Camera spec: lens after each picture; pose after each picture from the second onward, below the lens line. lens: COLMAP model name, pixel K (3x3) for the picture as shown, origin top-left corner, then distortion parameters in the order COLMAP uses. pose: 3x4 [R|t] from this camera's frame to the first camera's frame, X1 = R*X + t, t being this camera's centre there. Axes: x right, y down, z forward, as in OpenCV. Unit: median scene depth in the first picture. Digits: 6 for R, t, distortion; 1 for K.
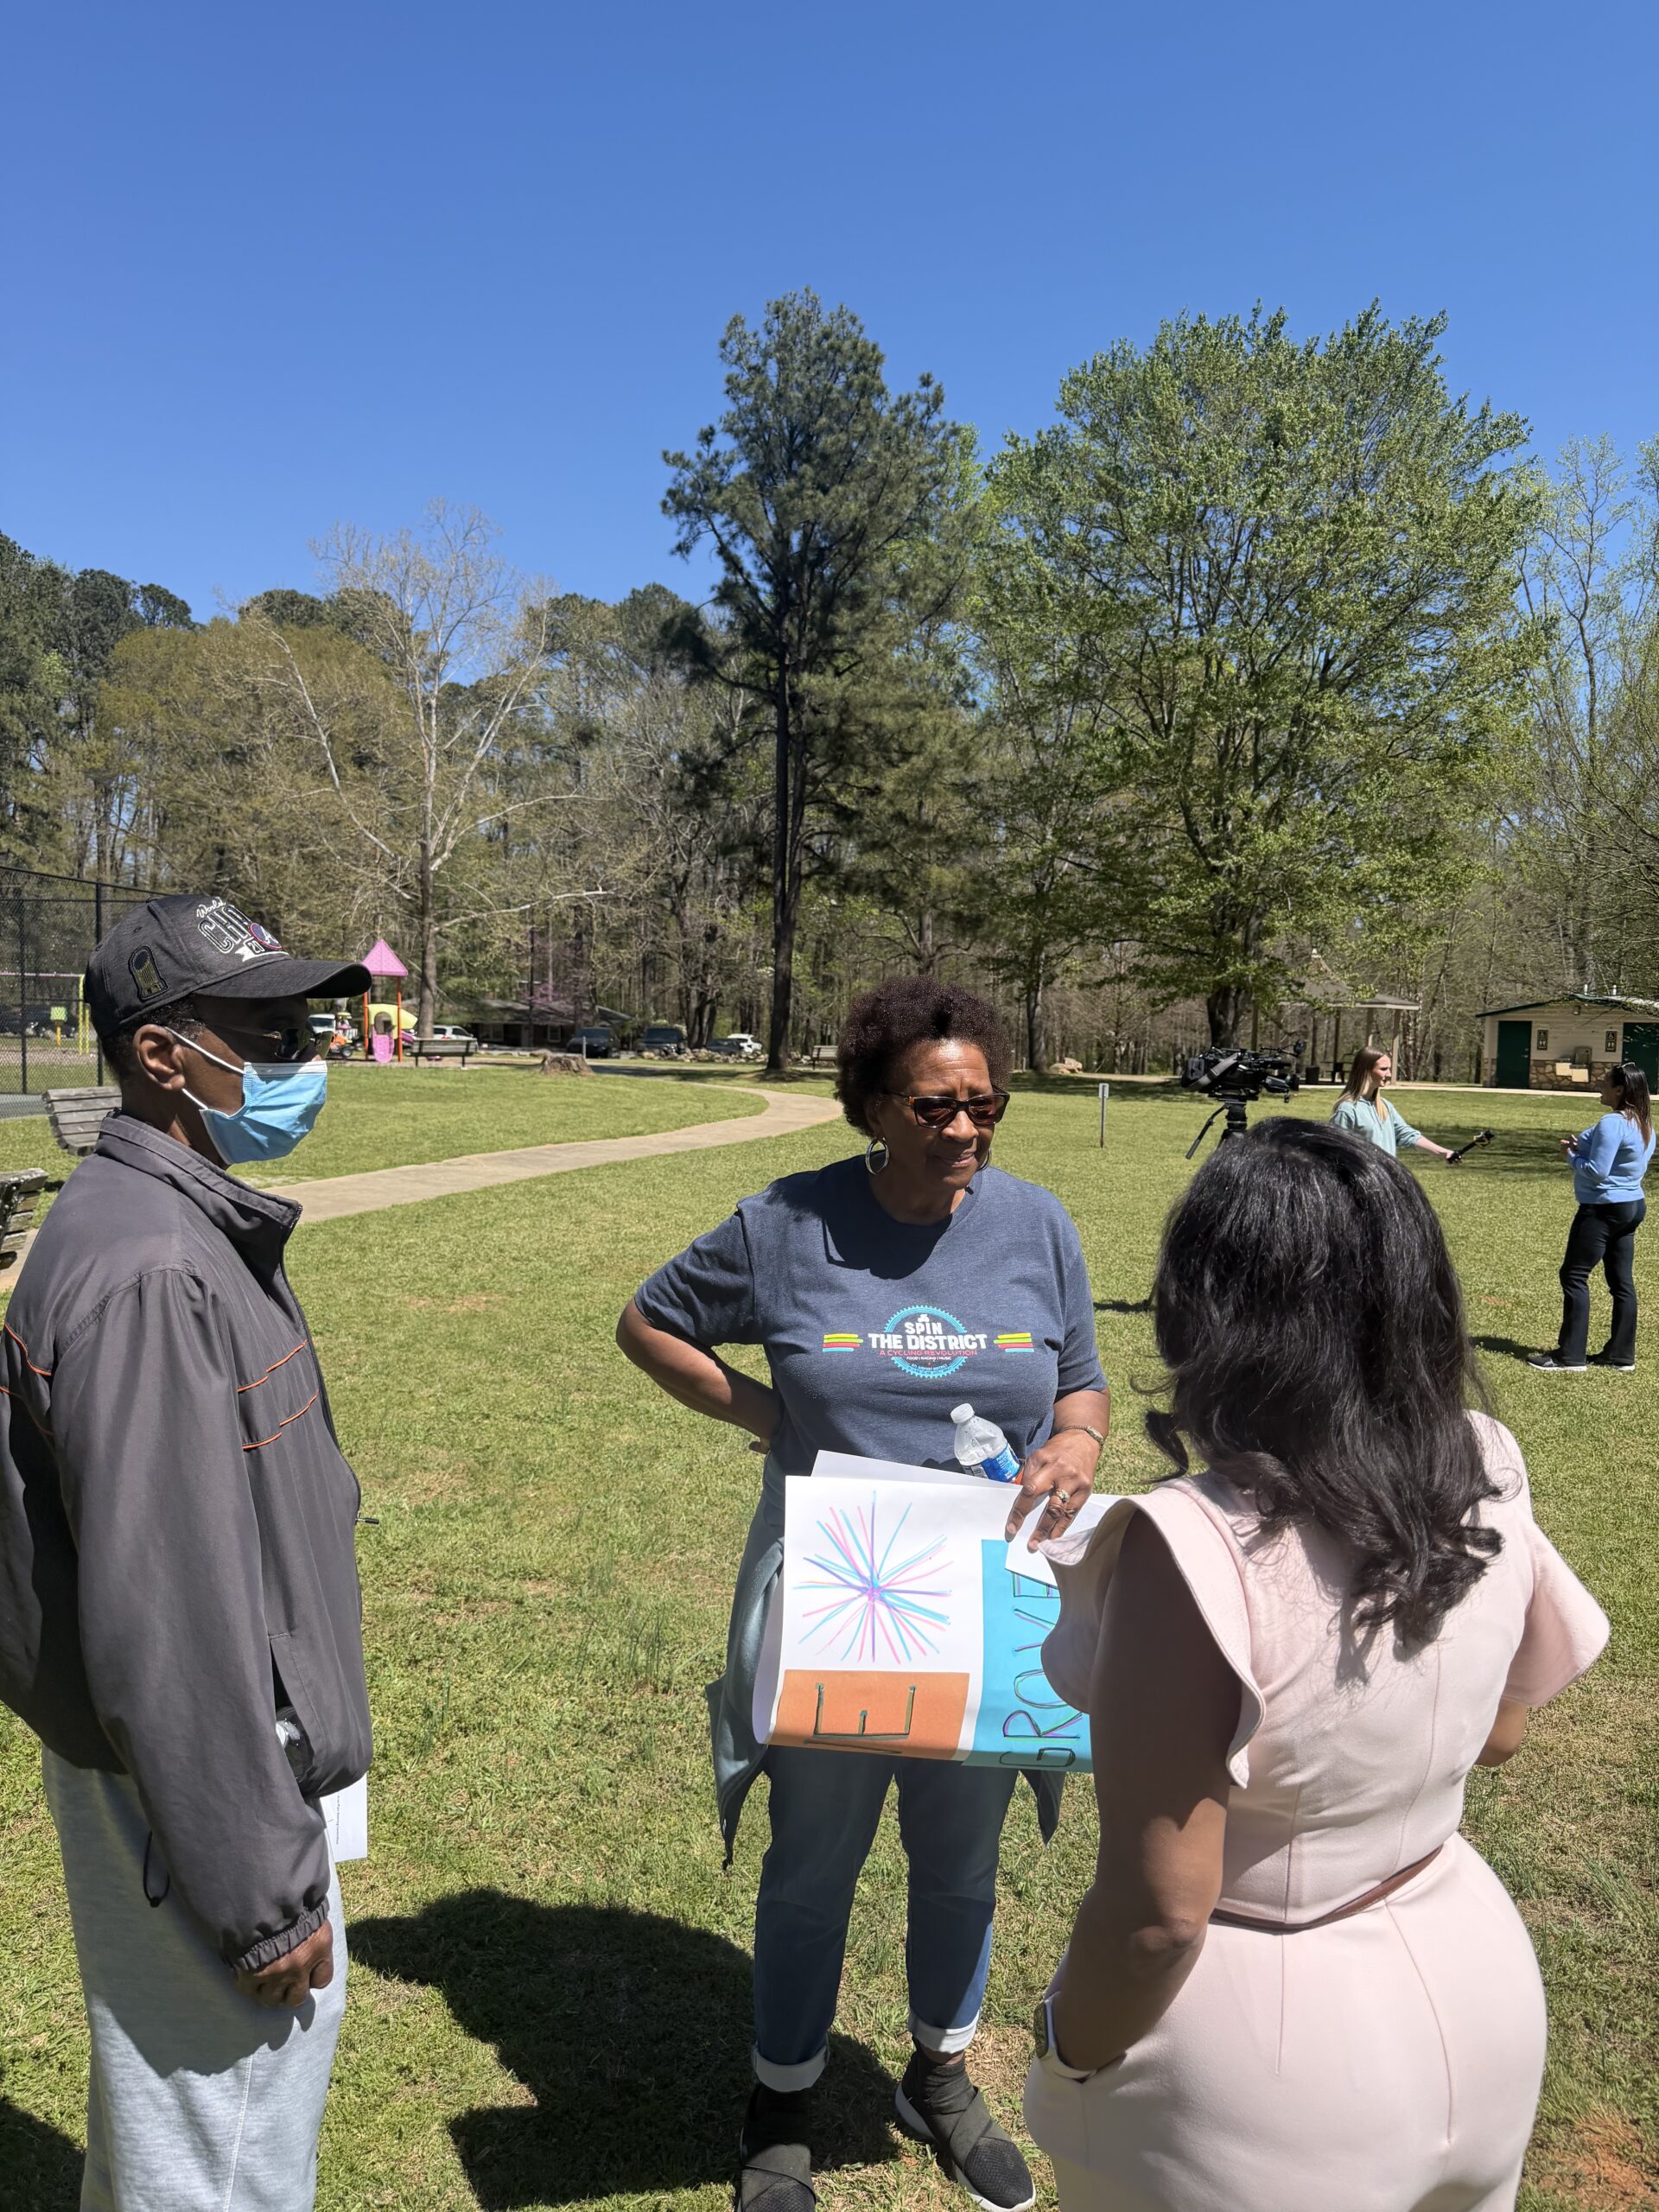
lens RADIAL K [[1548.9, 0, 829.5], [0, 1548.9, 1106.0], [0, 0, 1]] dist [-0.002943, -0.001167]
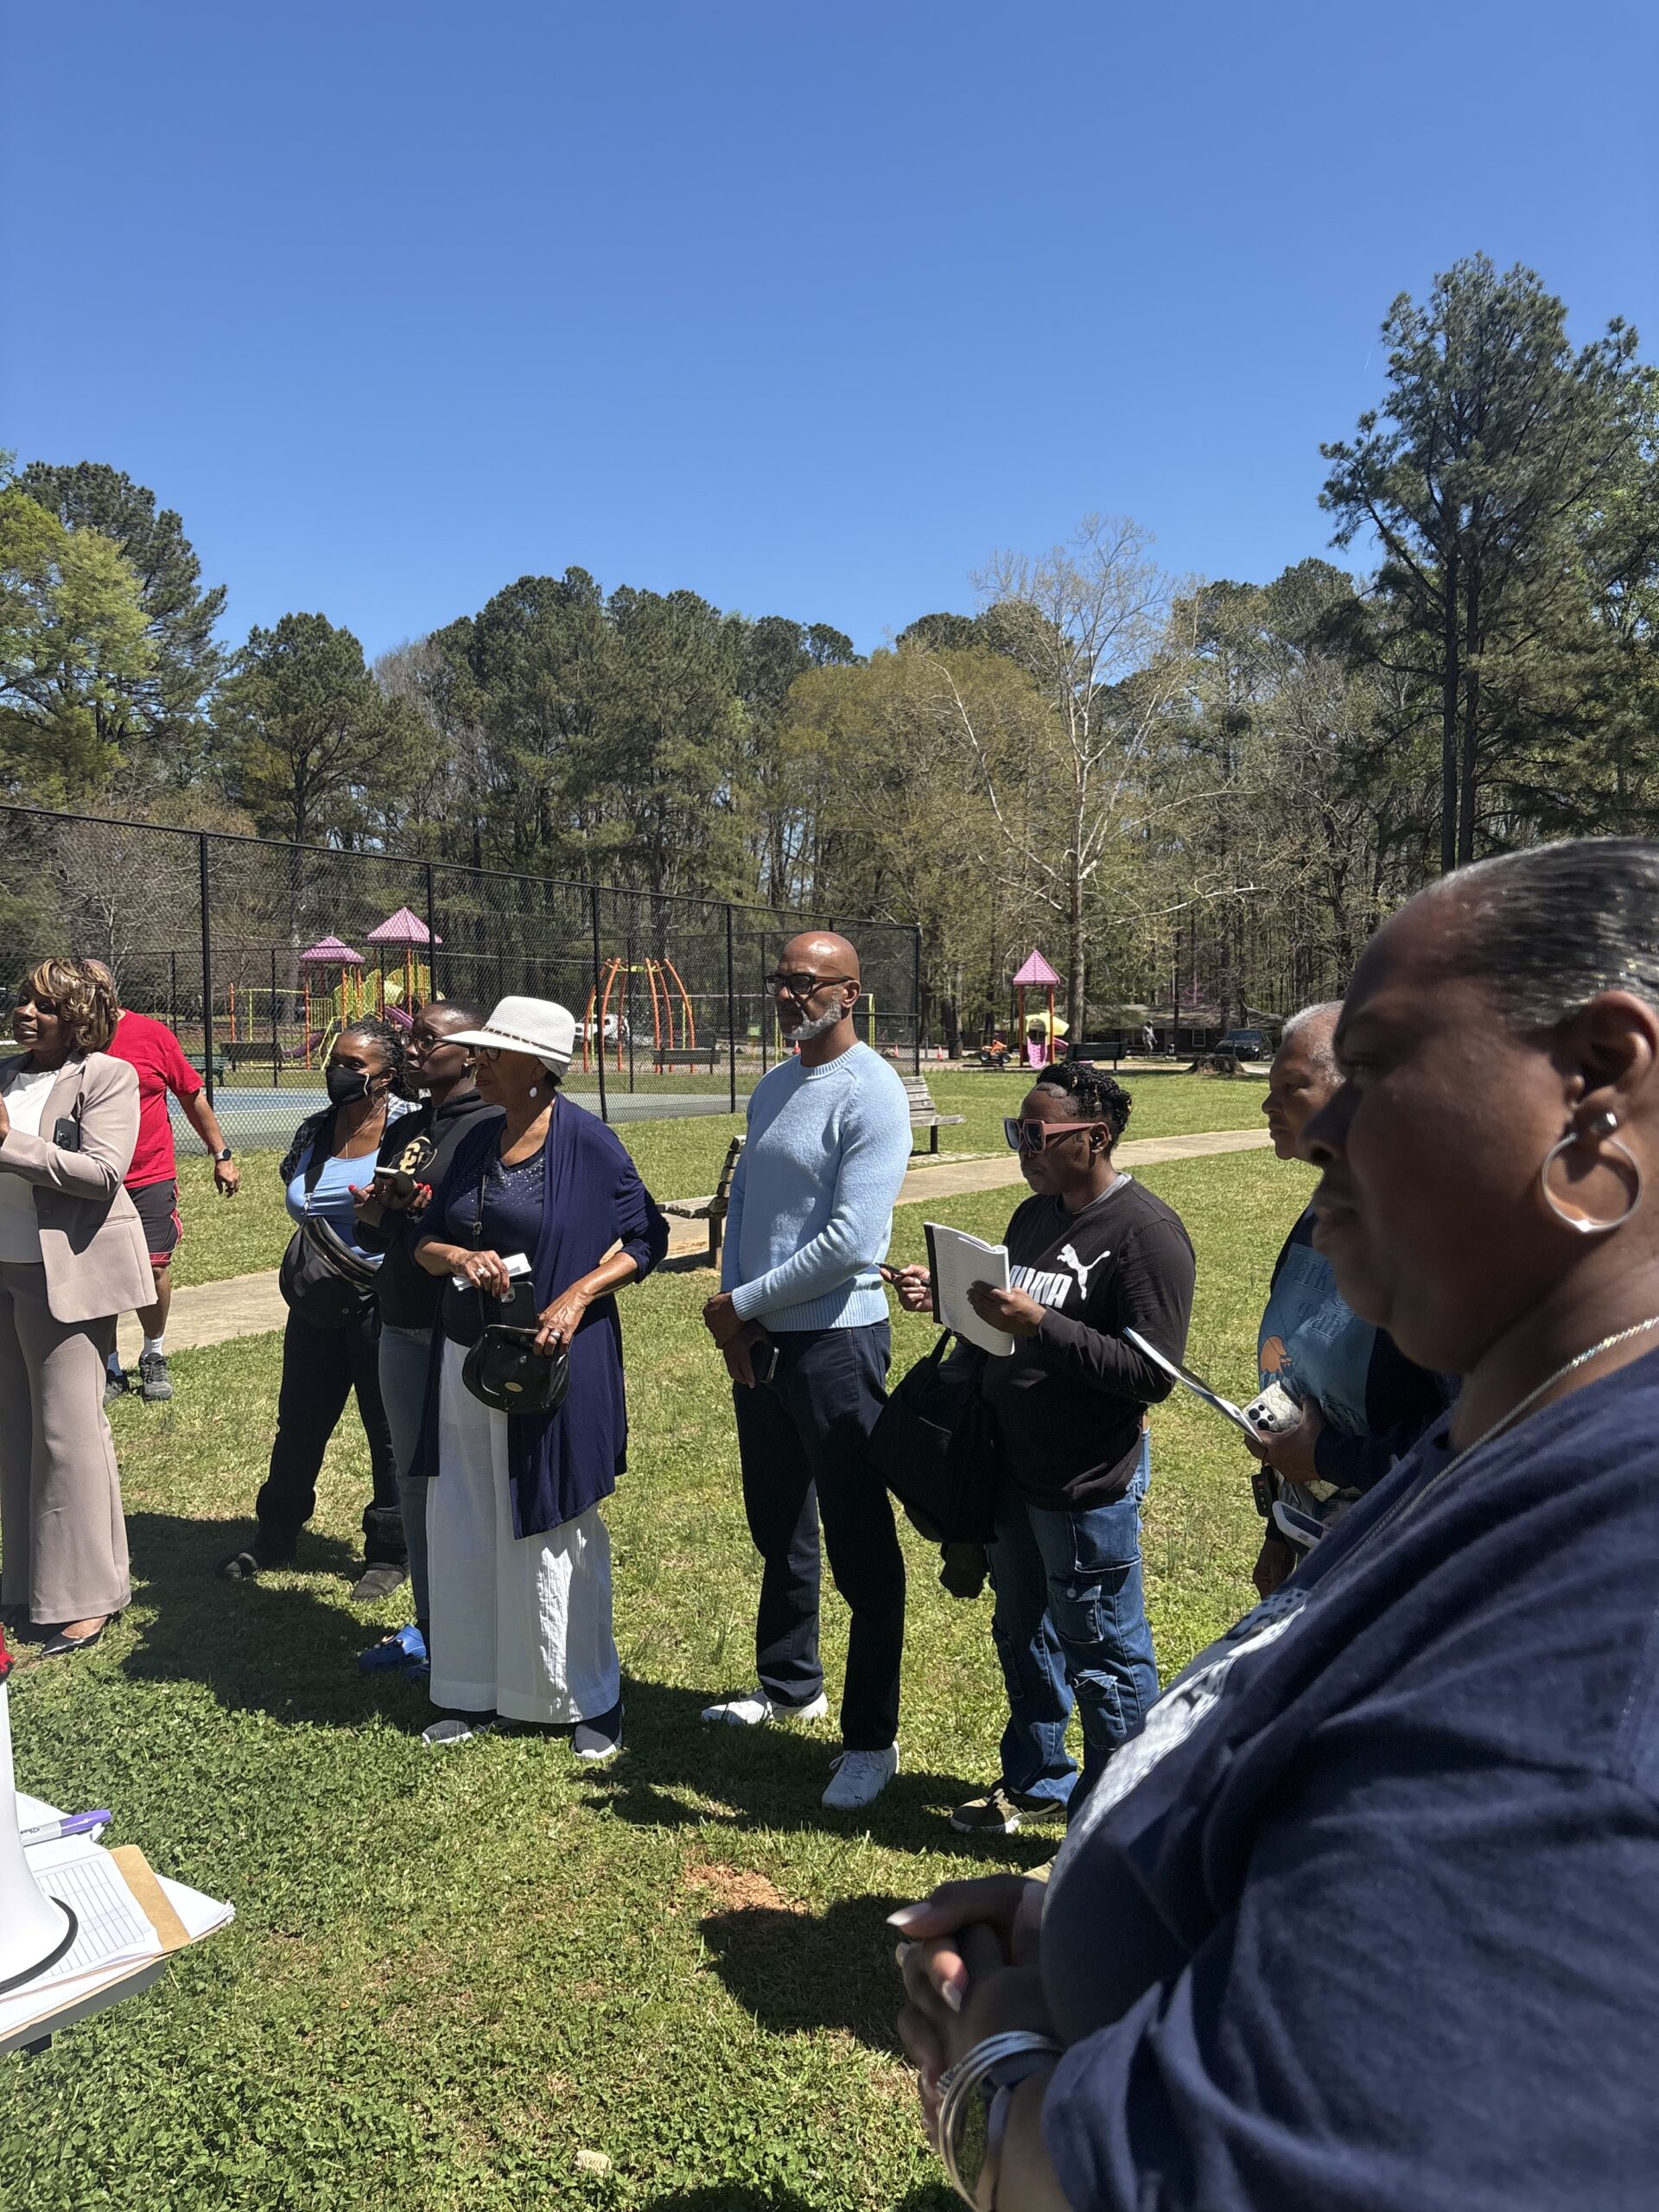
lens RADIAL K [[1660.7, 0, 827.1], [0, 1660.7, 1130.7], [0, 0, 1]] dist [0.060838, -0.004456]
pose [[0.923143, -0.004542, -0.384429, 0.012864], [0.007677, 0.999949, 0.006620, 0.007117], [0.384380, -0.009062, 0.923131, -0.116191]]
